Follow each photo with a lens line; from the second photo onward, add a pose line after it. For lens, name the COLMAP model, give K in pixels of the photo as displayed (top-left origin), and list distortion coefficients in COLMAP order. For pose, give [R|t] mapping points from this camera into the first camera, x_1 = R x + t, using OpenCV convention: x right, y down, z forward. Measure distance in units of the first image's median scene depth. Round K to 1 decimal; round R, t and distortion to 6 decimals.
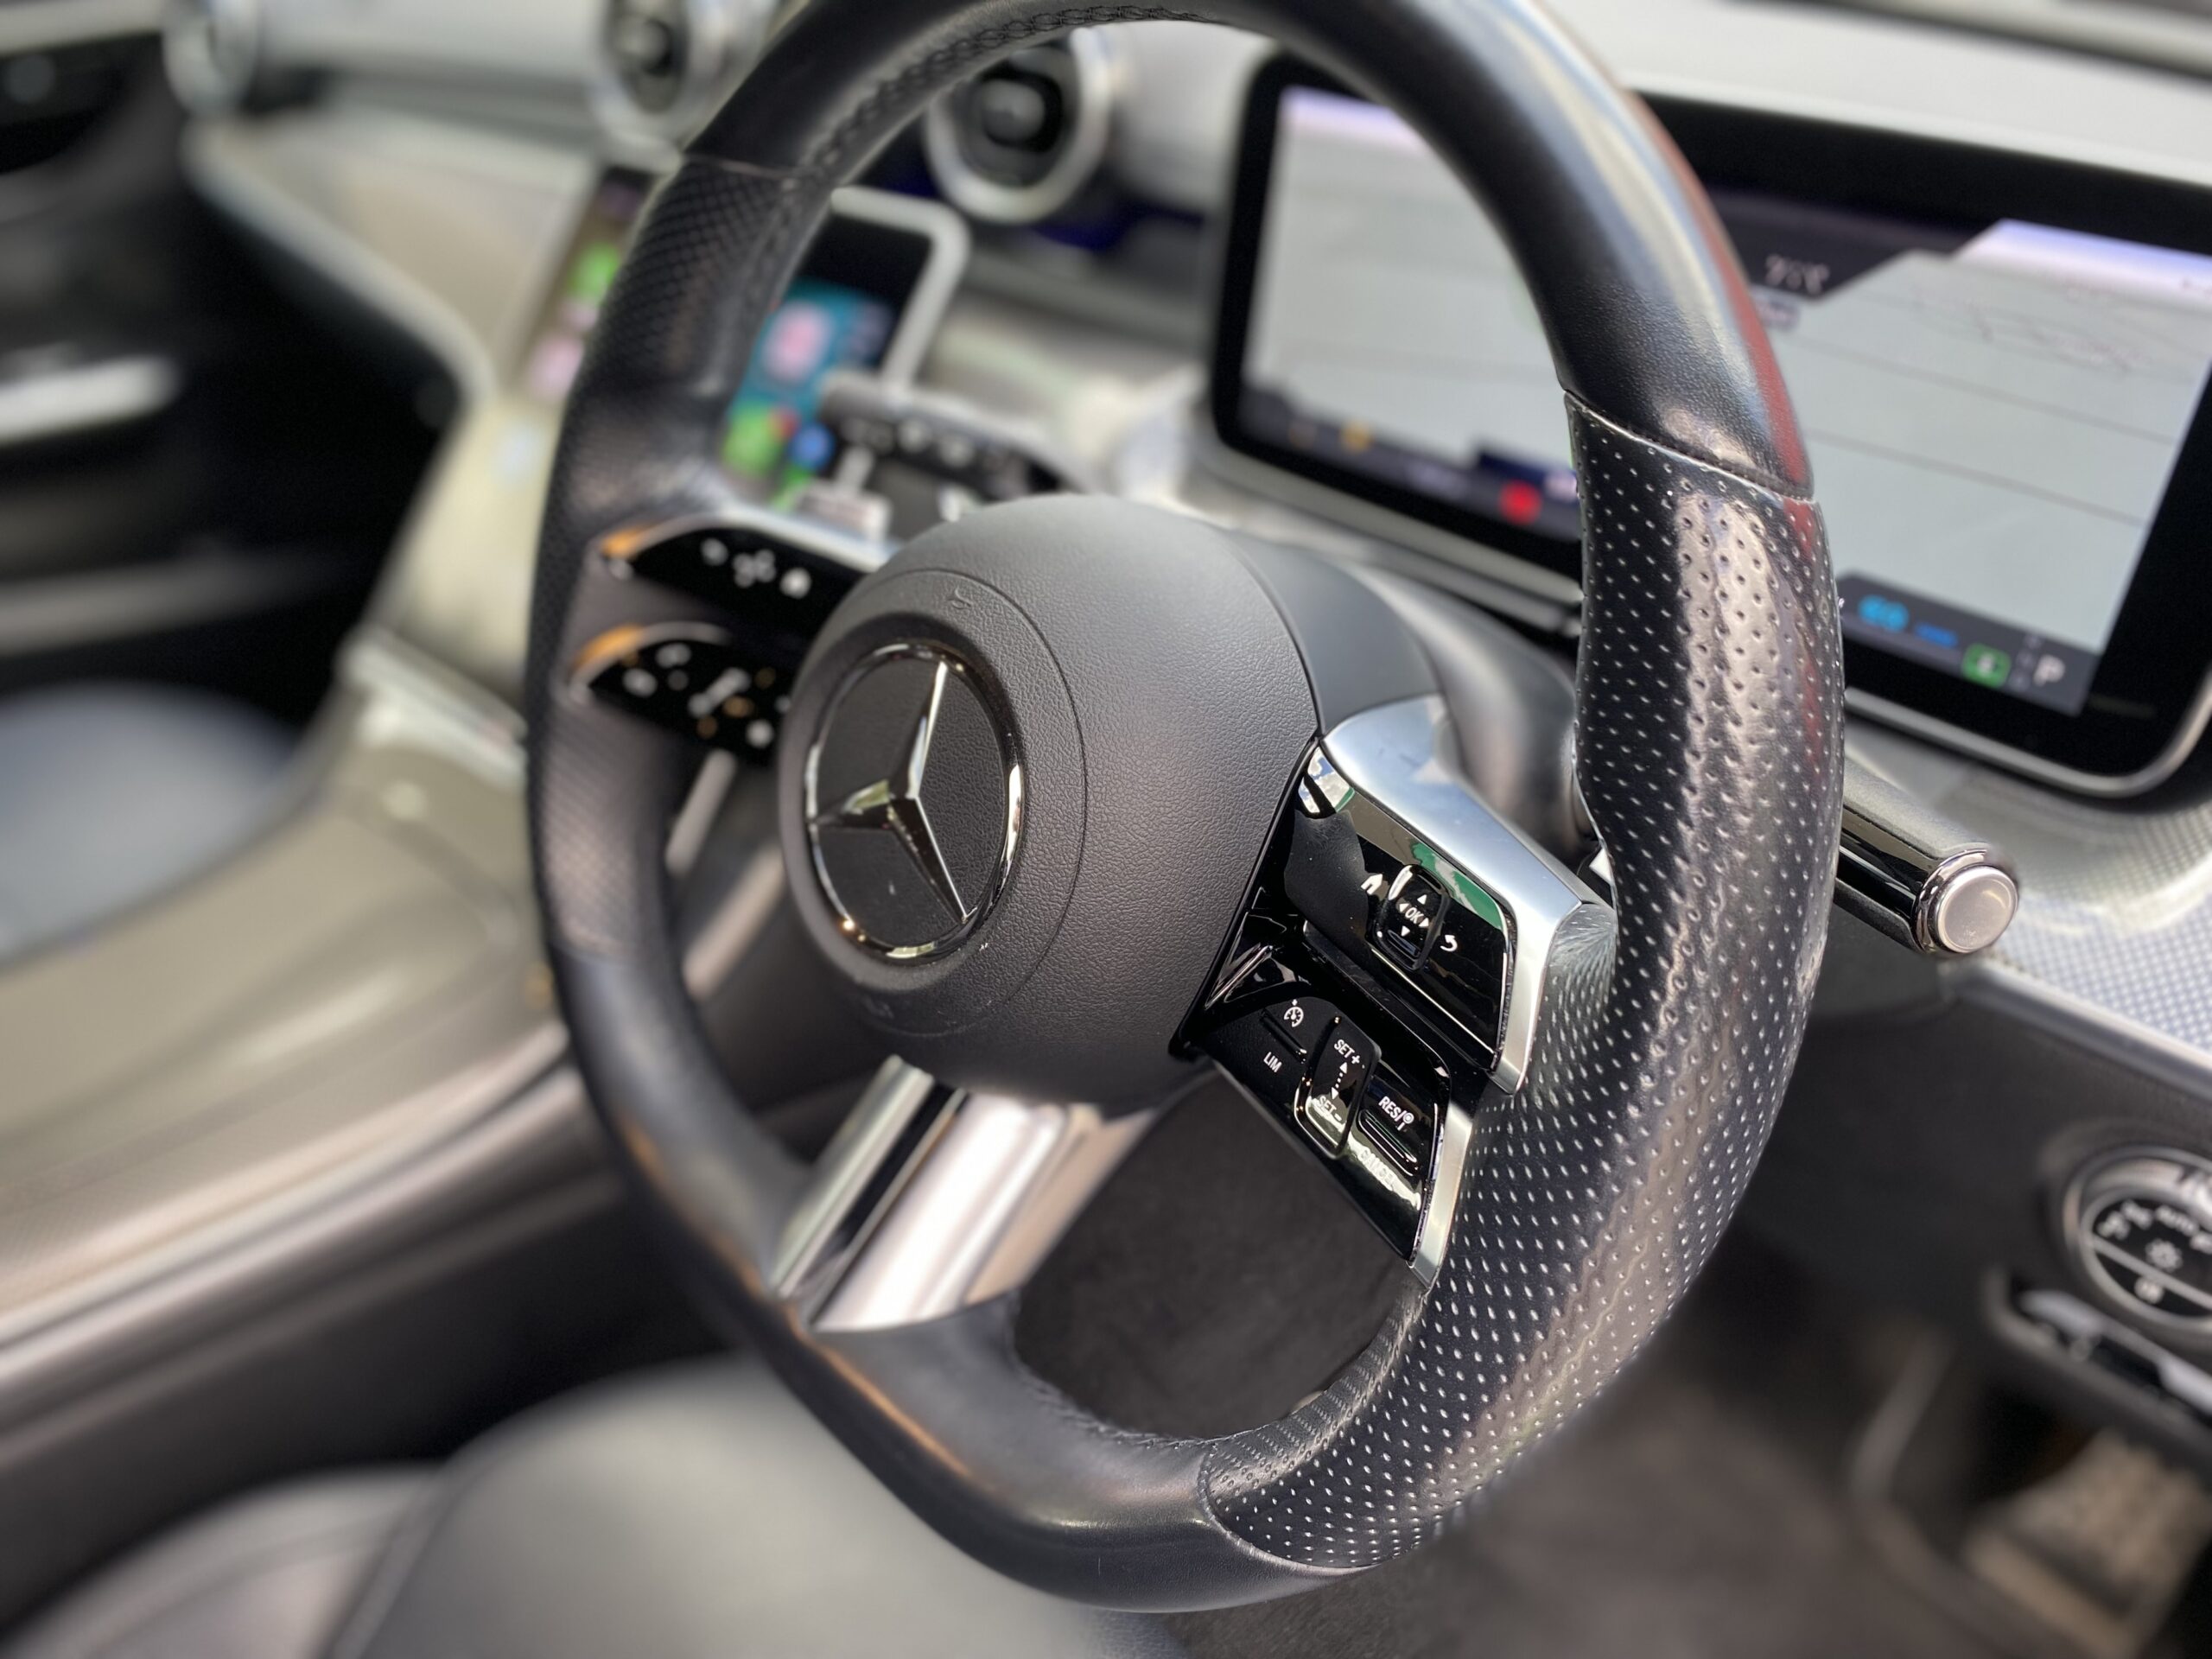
lens RADIAL K [[1692.8, 0, 1106.0], [0, 1692.8, 829.5], [0, 0, 1]] dist [-0.000463, -0.004881]
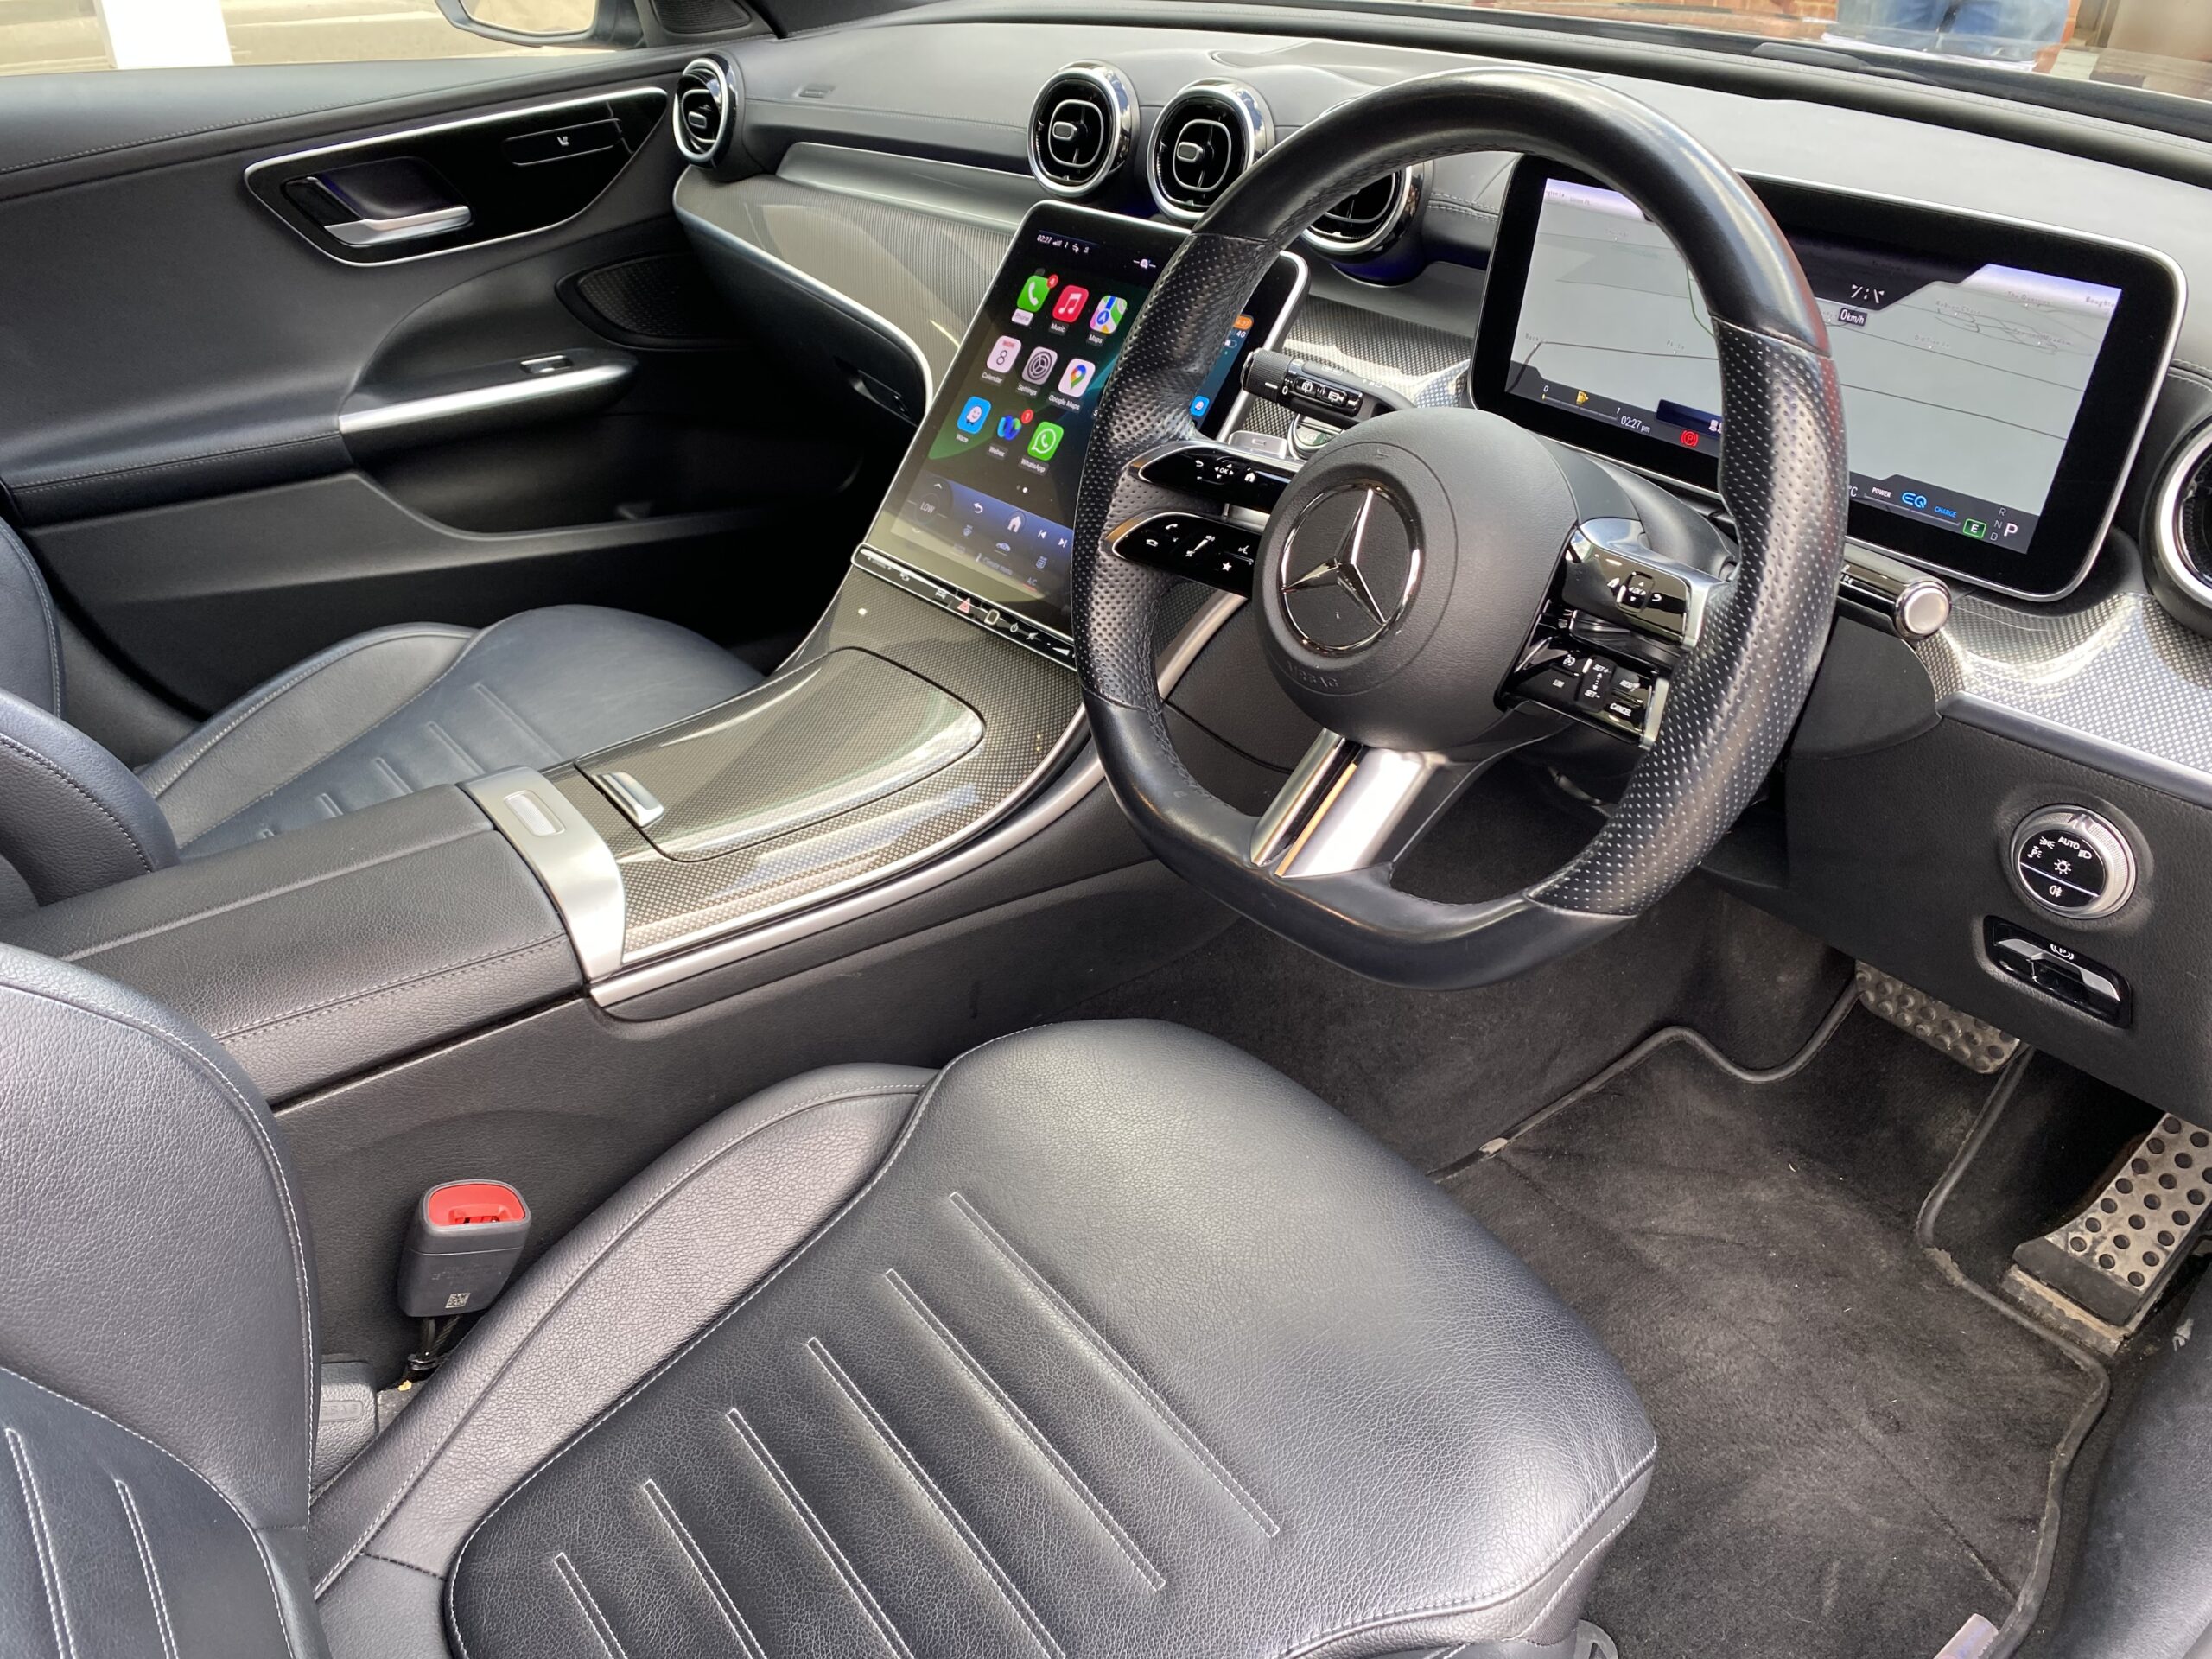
lens RADIAL K [[1670.6, 0, 1106.0], [0, 1670.6, 829.5], [0, 0, 1]] dist [0.003162, 0.002769]
pose [[0.996091, 0.039395, -0.079067, -0.189273], [-0.040584, 0.999085, -0.013483, 0.257582], [0.078463, 0.016639, 0.996778, -0.706432]]
